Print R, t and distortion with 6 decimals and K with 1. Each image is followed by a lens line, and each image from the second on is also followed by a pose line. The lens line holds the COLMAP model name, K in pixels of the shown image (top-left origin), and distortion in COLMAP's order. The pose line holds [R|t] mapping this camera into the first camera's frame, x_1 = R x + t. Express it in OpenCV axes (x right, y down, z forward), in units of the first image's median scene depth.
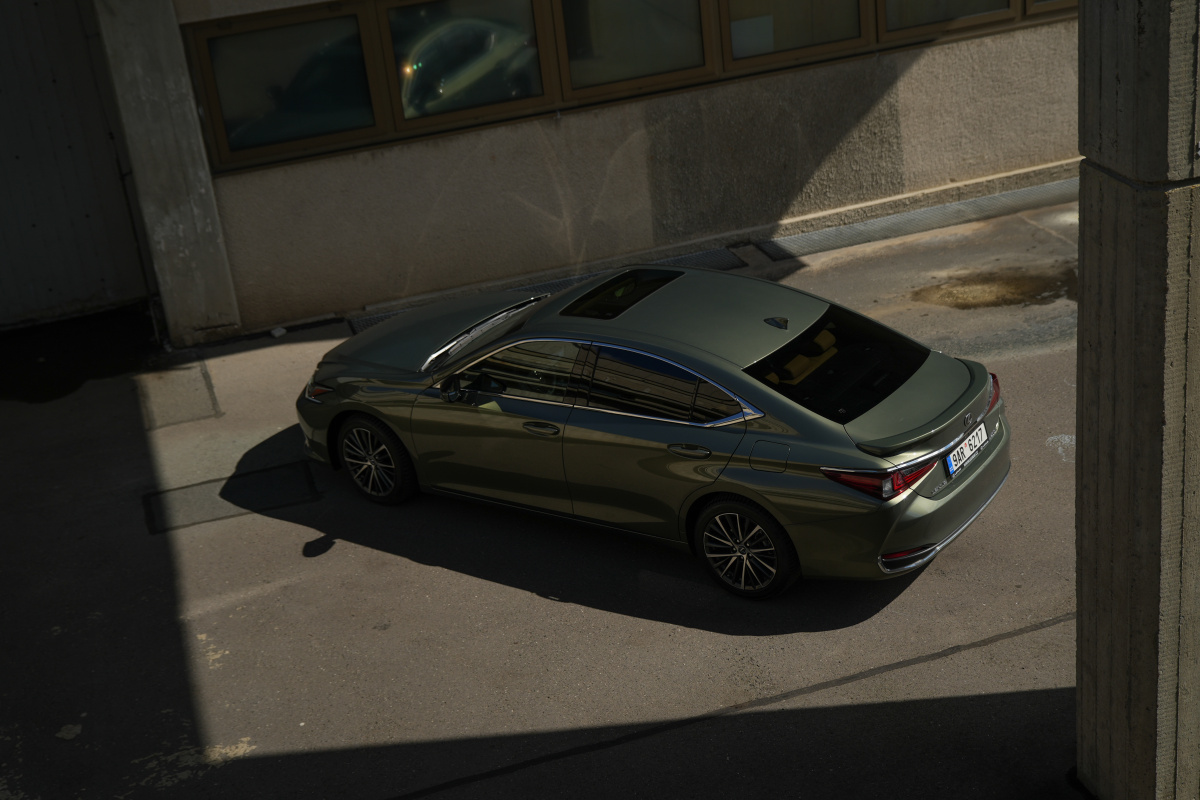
lens RADIAL K [[1740.1, 0, 600.0], [0, 1740.1, 400.0], [0, 0, 1]] dist [0.008022, 0.008624]
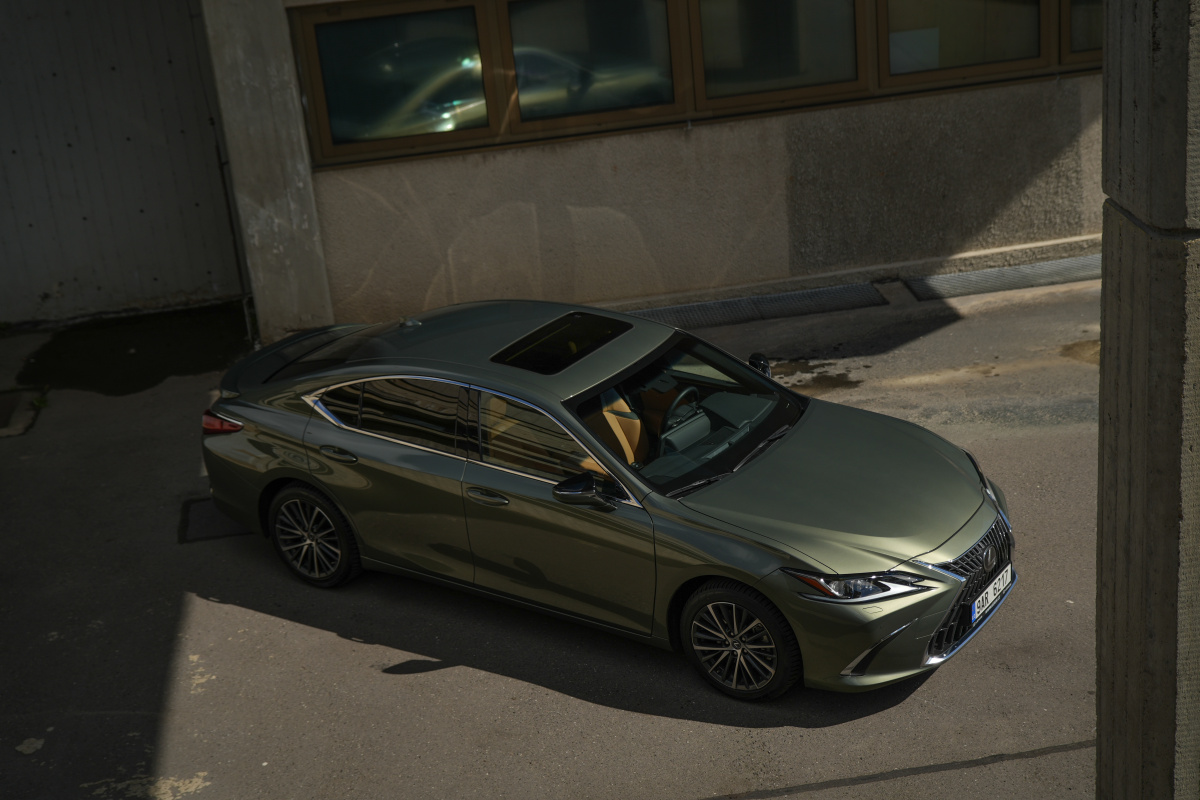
lens RADIAL K [[1837.5, 0, 600.0], [0, 1837.5, 400.0], [0, 0, 1]] dist [0.026444, 0.012350]
pose [[0.985460, 0.076679, -0.151622, 0.091597], [-0.079261, 0.996793, -0.011052, -0.005739], [0.150289, 0.022909, 0.988377, 0.041832]]
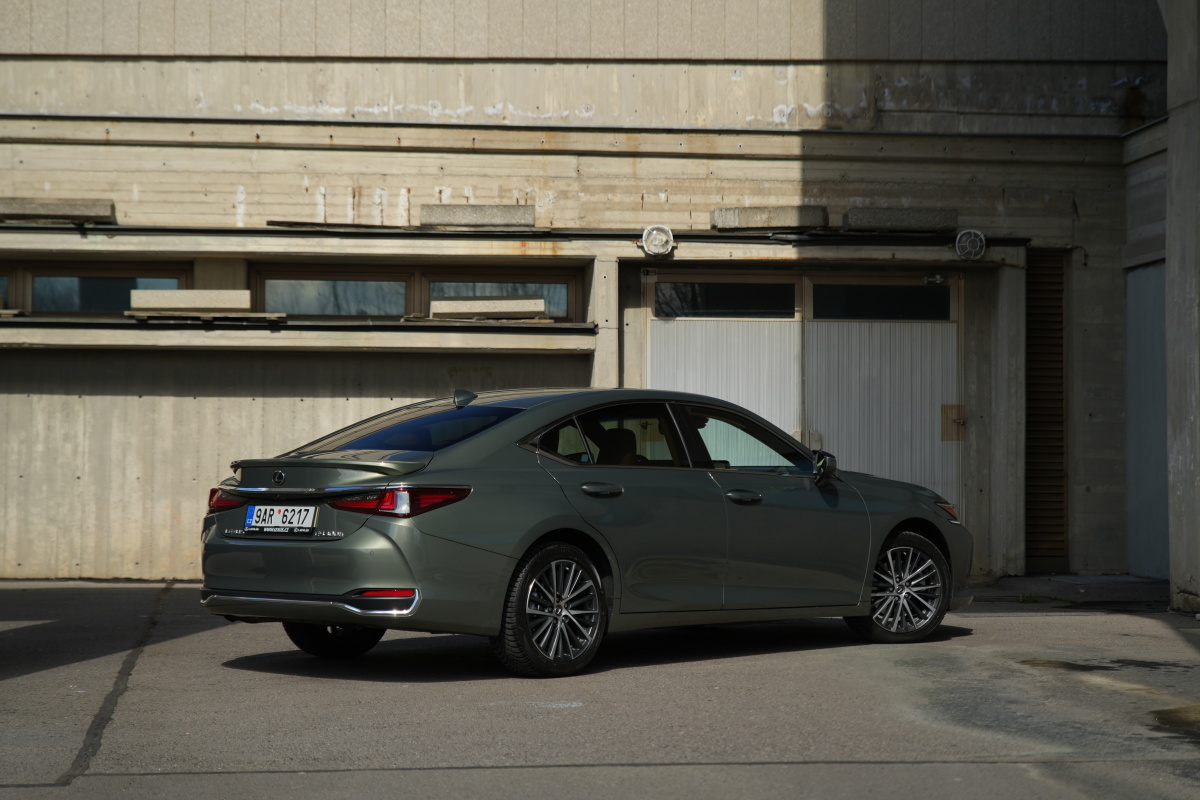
lens RADIAL K [[2327.5, 0, 598.2], [0, 2327.5, 423.9], [0, 0, 1]] dist [0.038011, -0.158184]
pose [[-0.153229, 0.082283, -0.984759, 0.903572], [-0.389078, 0.911011, 0.136662, -0.159040], [0.908372, 0.404089, -0.107578, 0.862864]]
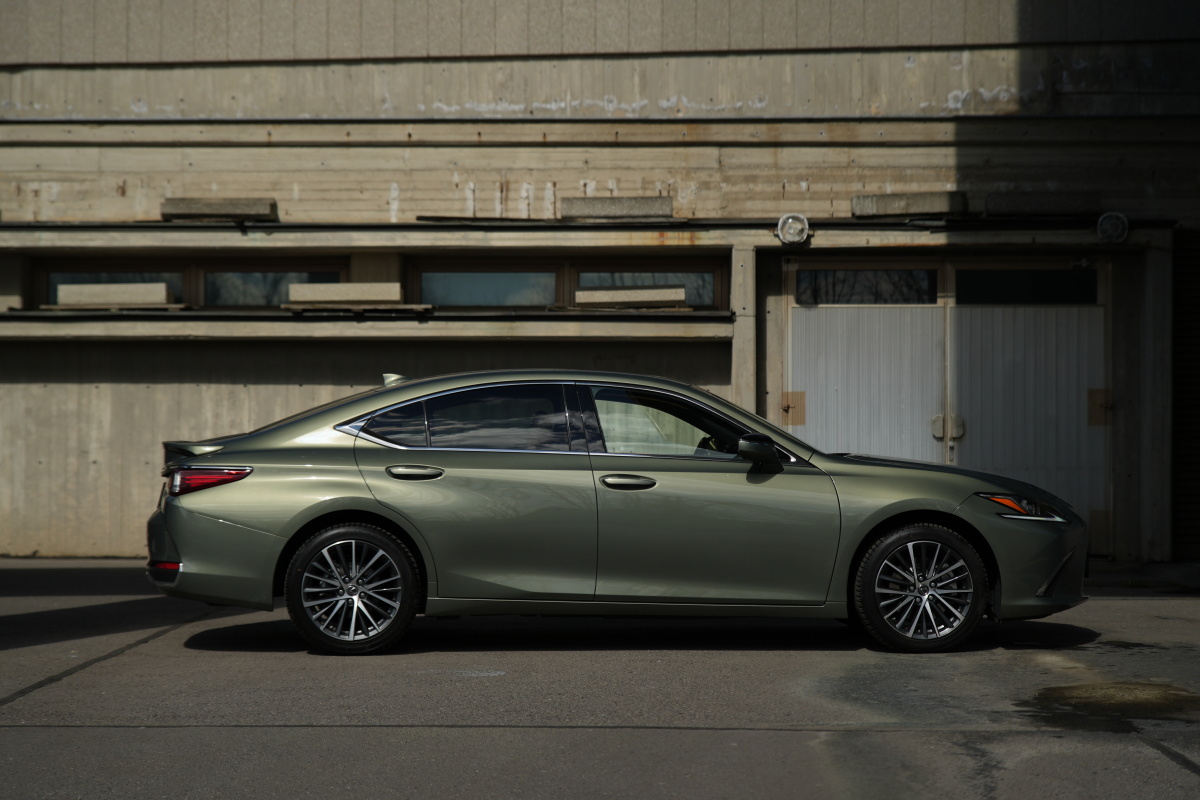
lens RADIAL K [[2327.5, 0, 598.2], [0, 2327.5, 423.9], [0, 0, 1]] dist [0.038011, -0.158184]
pose [[-0.308969, 0.088013, -0.946991, 0.903481], [-0.358974, 0.911268, 0.201813, -0.218436], [0.880725, 0.402299, -0.249959, 1.000181]]
